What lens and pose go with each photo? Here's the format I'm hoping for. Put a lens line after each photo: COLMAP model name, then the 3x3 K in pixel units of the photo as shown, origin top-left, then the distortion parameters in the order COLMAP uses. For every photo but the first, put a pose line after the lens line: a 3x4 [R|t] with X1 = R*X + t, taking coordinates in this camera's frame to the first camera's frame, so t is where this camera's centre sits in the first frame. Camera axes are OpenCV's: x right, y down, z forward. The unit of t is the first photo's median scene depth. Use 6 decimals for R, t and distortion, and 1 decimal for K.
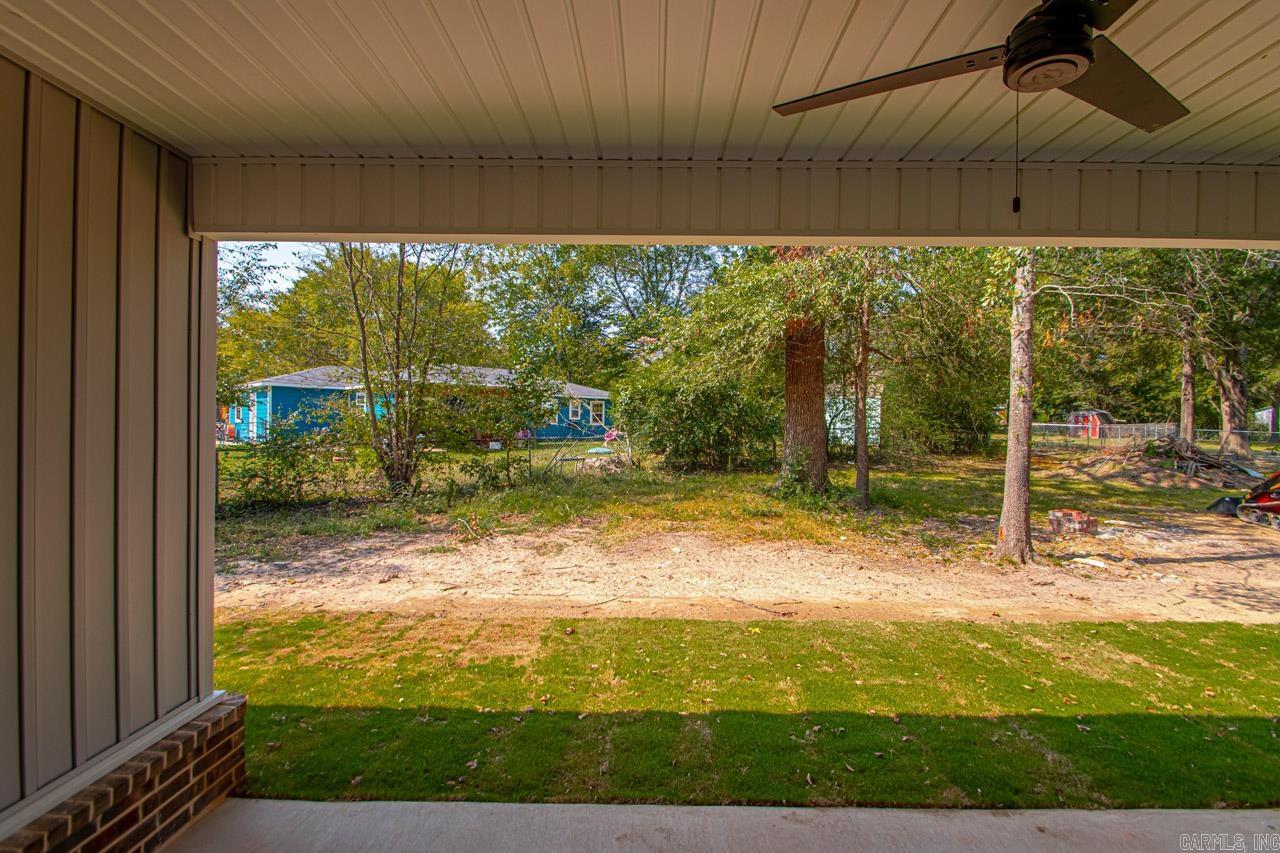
lens RADIAL K [[593.5, 0, 645.3], [0, 593.5, 421.5], [0, 0, 1]] dist [0.011620, -0.015419]
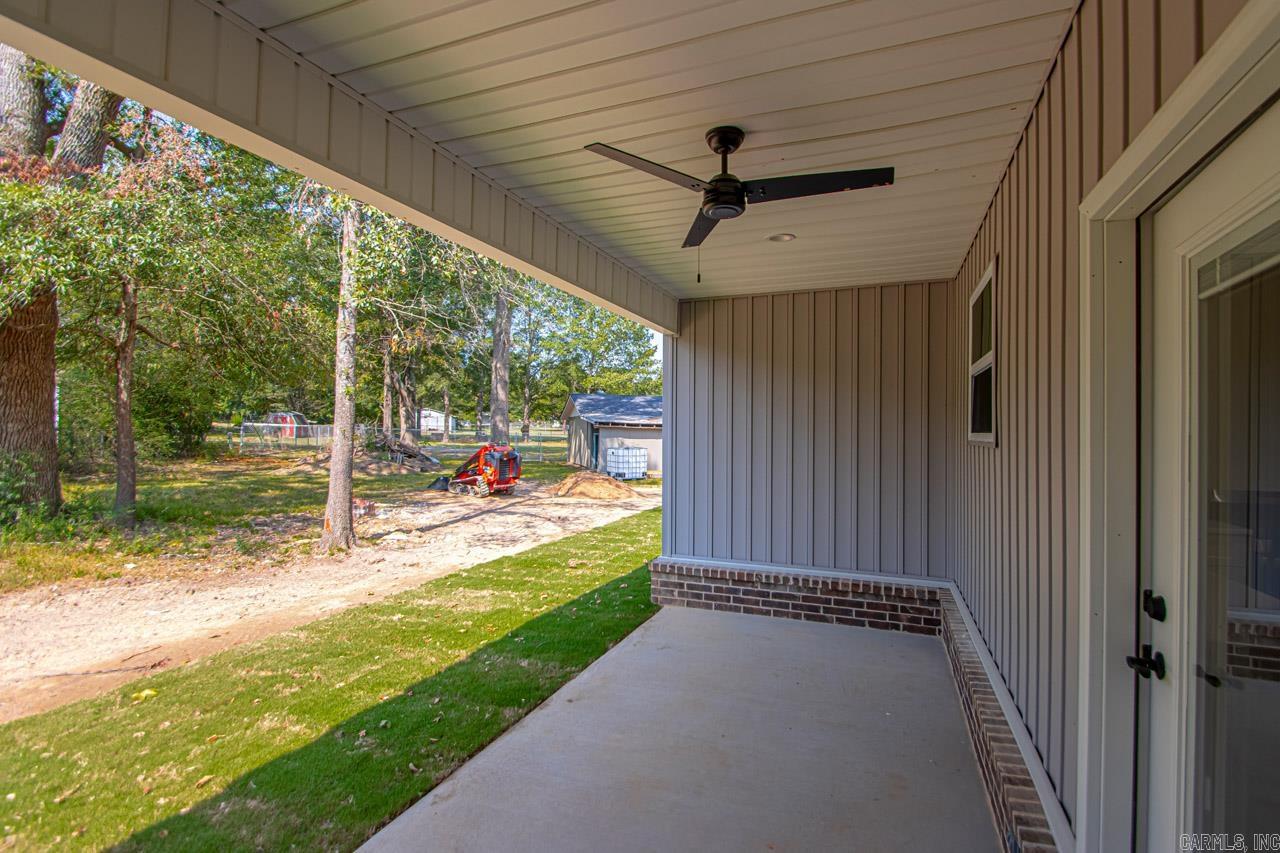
lens RADIAL K [[593.5, 0, 657.8], [0, 593.5, 426.2], [0, 0, 1]] dist [0.011620, -0.015419]
pose [[0.341428, 0.001076, 0.939907, -0.236653], [-0.006524, 0.999978, 0.001225, 0.012034], [-0.939885, -0.006550, 0.341427, 0.127375]]
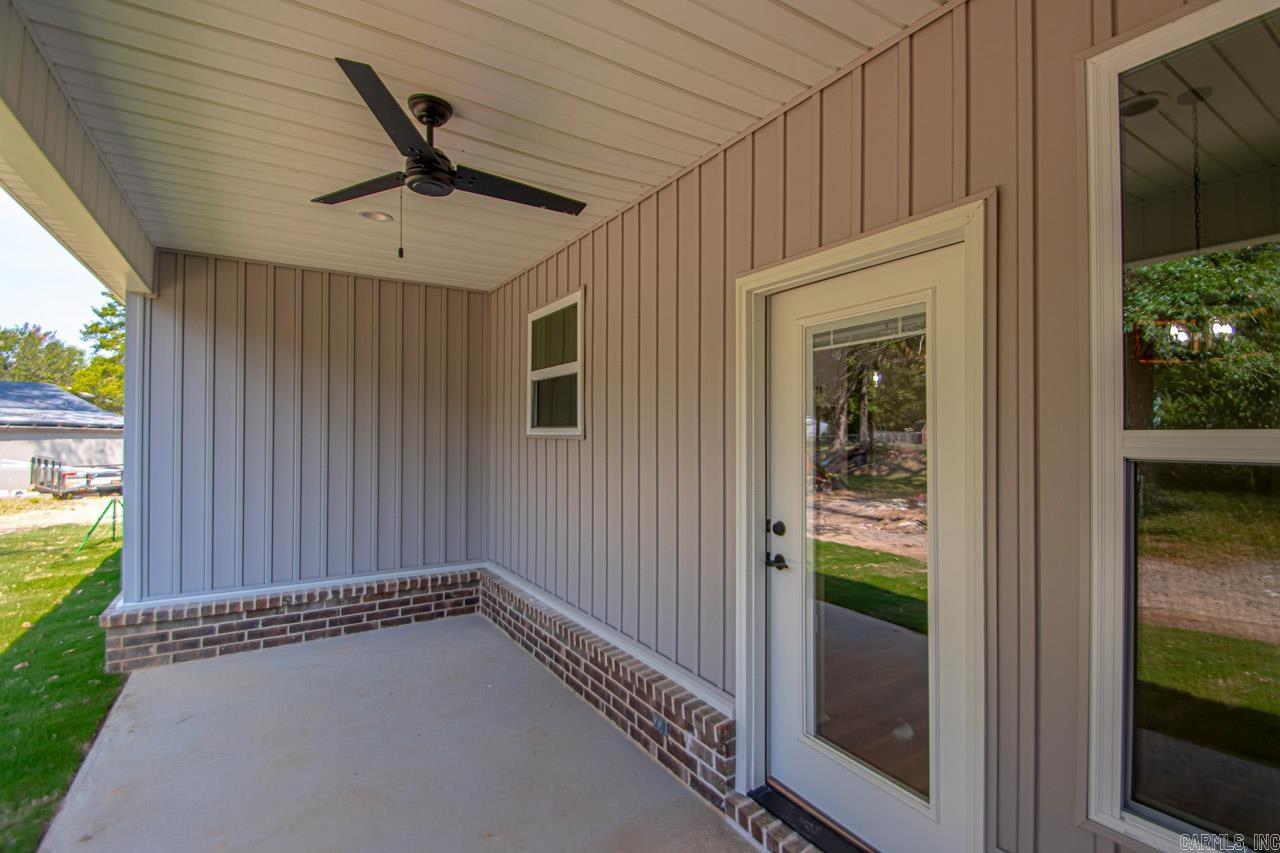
lens RADIAL K [[593.5, 0, 647.6], [0, 593.5, 429.1], [0, 0, 1]] dist [0.011620, -0.015419]
pose [[-0.562597, -0.005443, 0.826713, -0.229437], [-0.008614, 0.999963, 0.000722, 0.016543], [-0.826686, -0.006715, -0.562623, 0.314605]]
